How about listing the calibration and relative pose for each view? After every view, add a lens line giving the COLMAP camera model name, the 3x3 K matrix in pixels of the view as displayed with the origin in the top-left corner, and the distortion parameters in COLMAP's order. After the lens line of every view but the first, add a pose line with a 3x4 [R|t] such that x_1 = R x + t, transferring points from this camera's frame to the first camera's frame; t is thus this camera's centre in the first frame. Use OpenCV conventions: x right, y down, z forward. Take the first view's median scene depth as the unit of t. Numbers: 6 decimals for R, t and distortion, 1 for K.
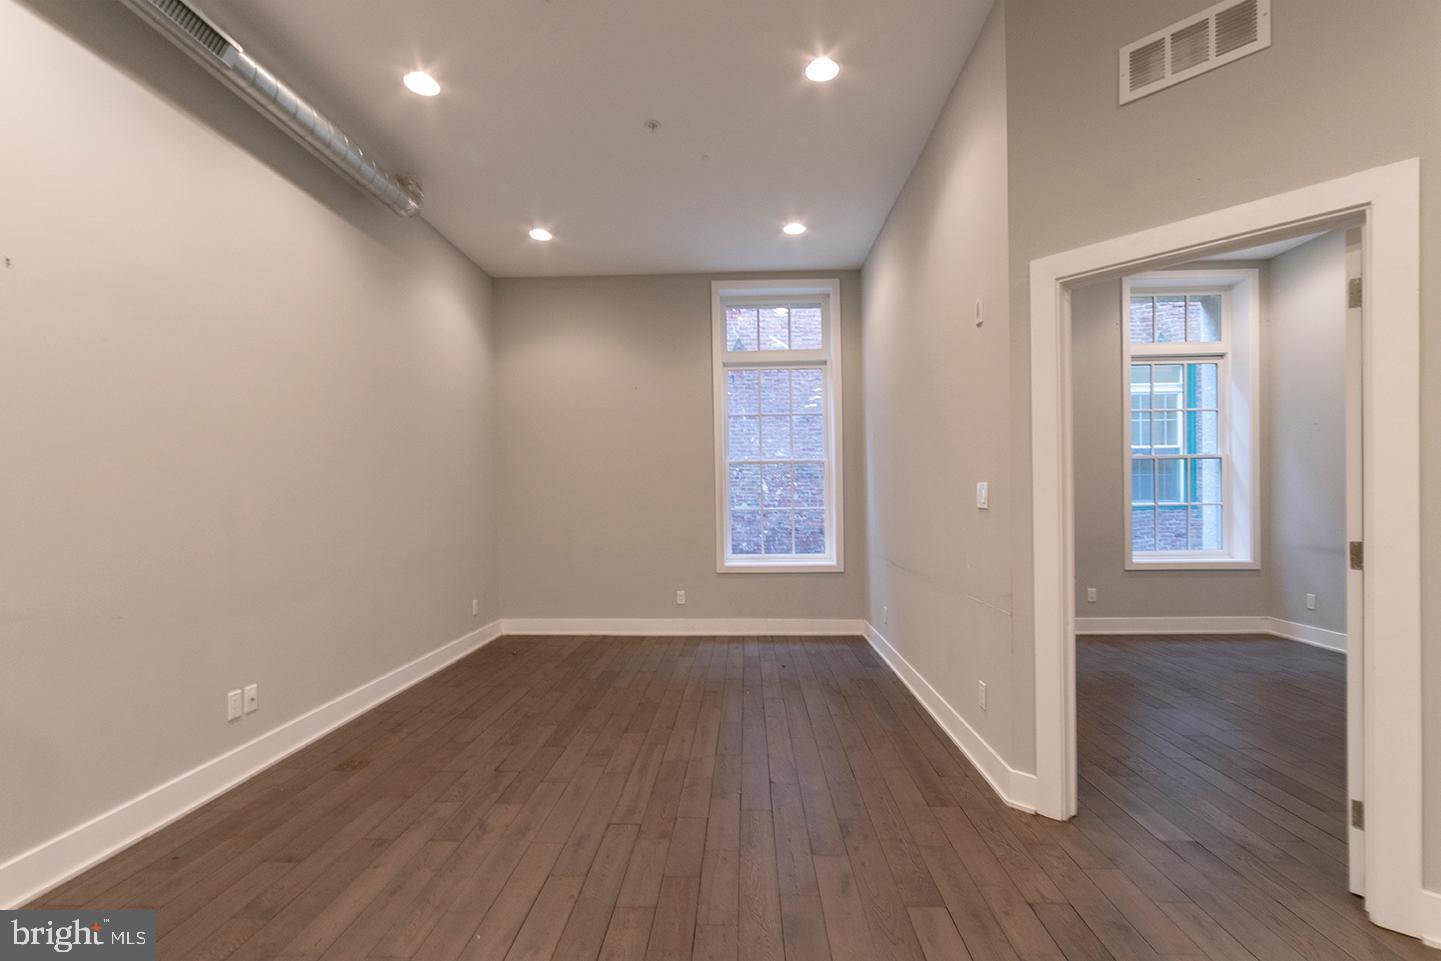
lens RADIAL K [[644.0, 0, 729.1], [0, 644.0, 518.1], [0, 0, 1]] dist [-0.000084, 0.000034]
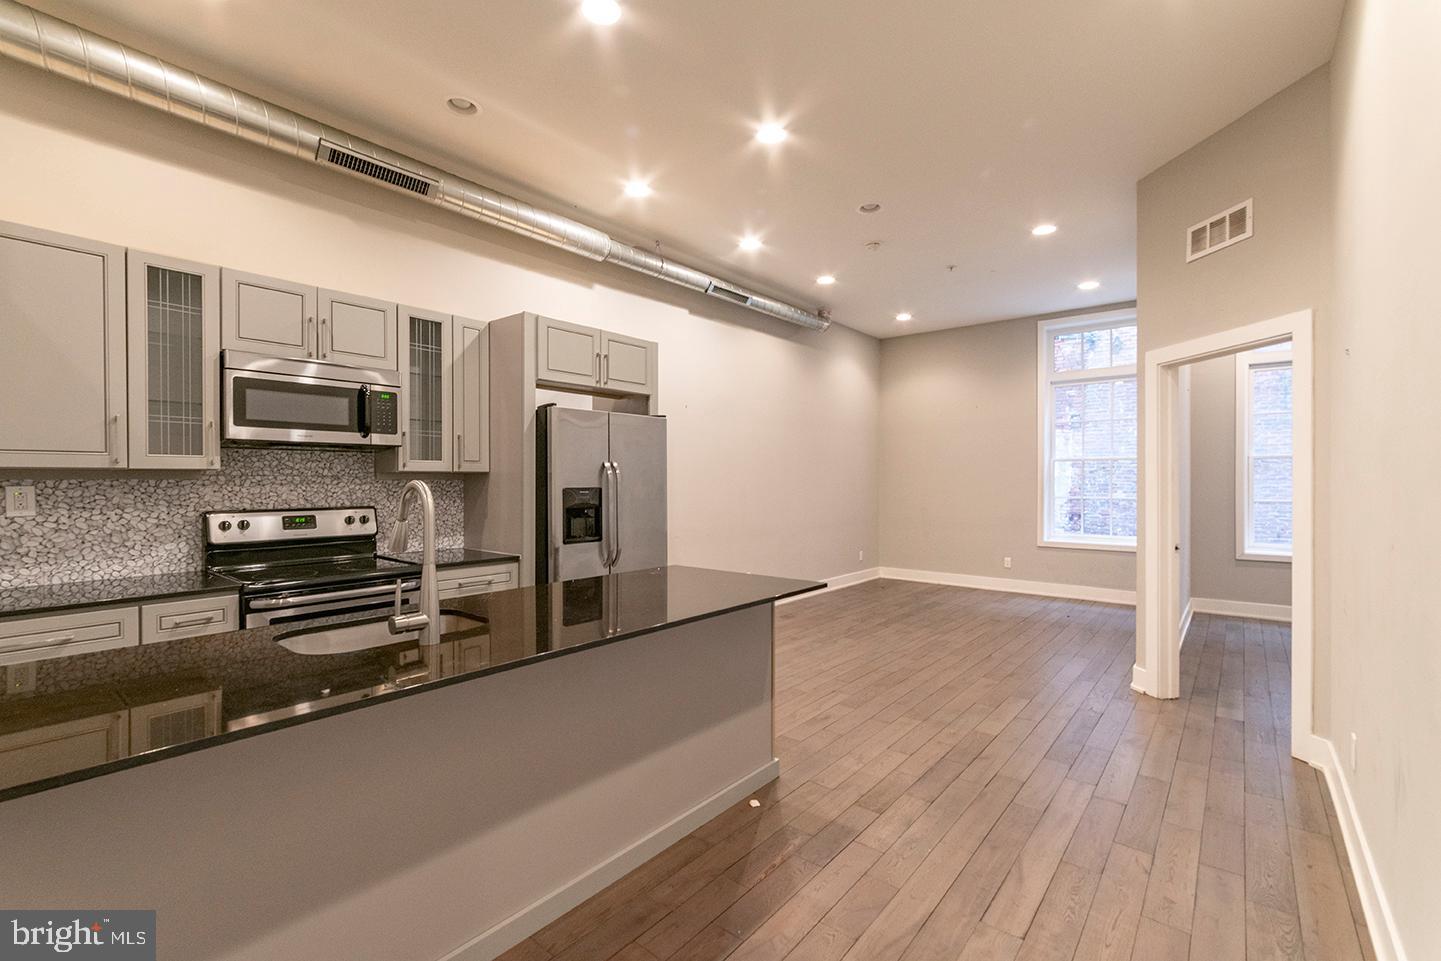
lens RADIAL K [[639.6, 0, 720.5], [0, 639.6, 480.5], [0, 0, 1]] dist [-0.000493, -0.000018]
pose [[0.787450, 0.010614, -0.616287, 0.575376], [-0.026557, 0.999507, -0.016719, -0.017353], [0.615806, 0.029532, 0.787344, -0.861495]]
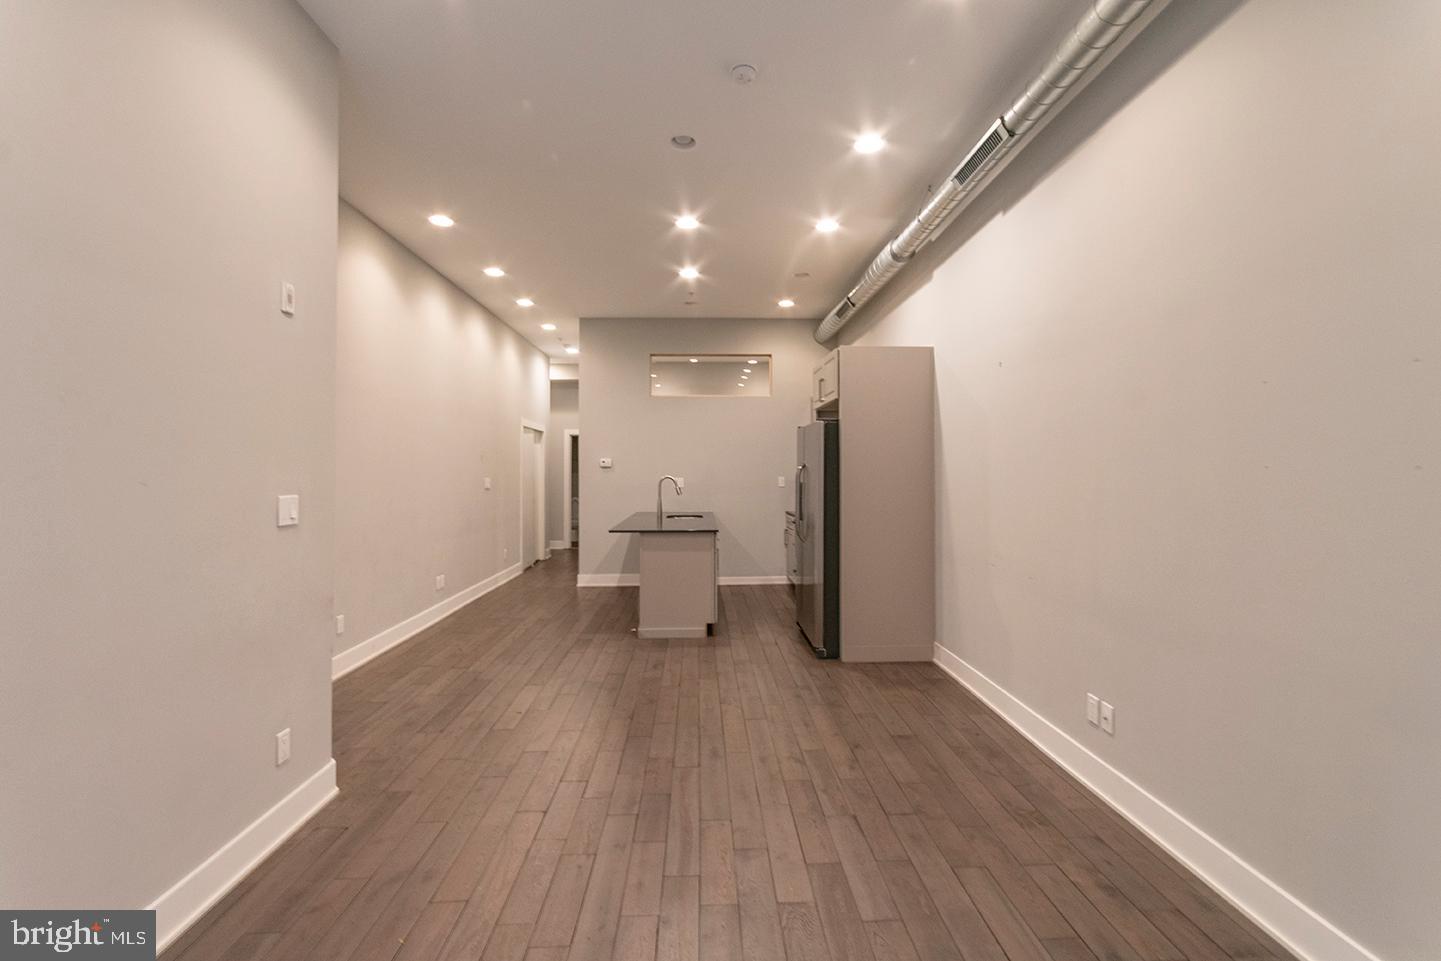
lens RADIAL K [[624.9, 0, 720.0], [0, 624.9, 455.4], [0, 0, 1]] dist [0.000193, 0.000017]
pose [[-0.997996, 0.011818, -0.062164, -0.145052], [0.011415, 0.999911, 0.006838, -0.118051], [0.062239, 0.006115, -0.998043, 2.001294]]
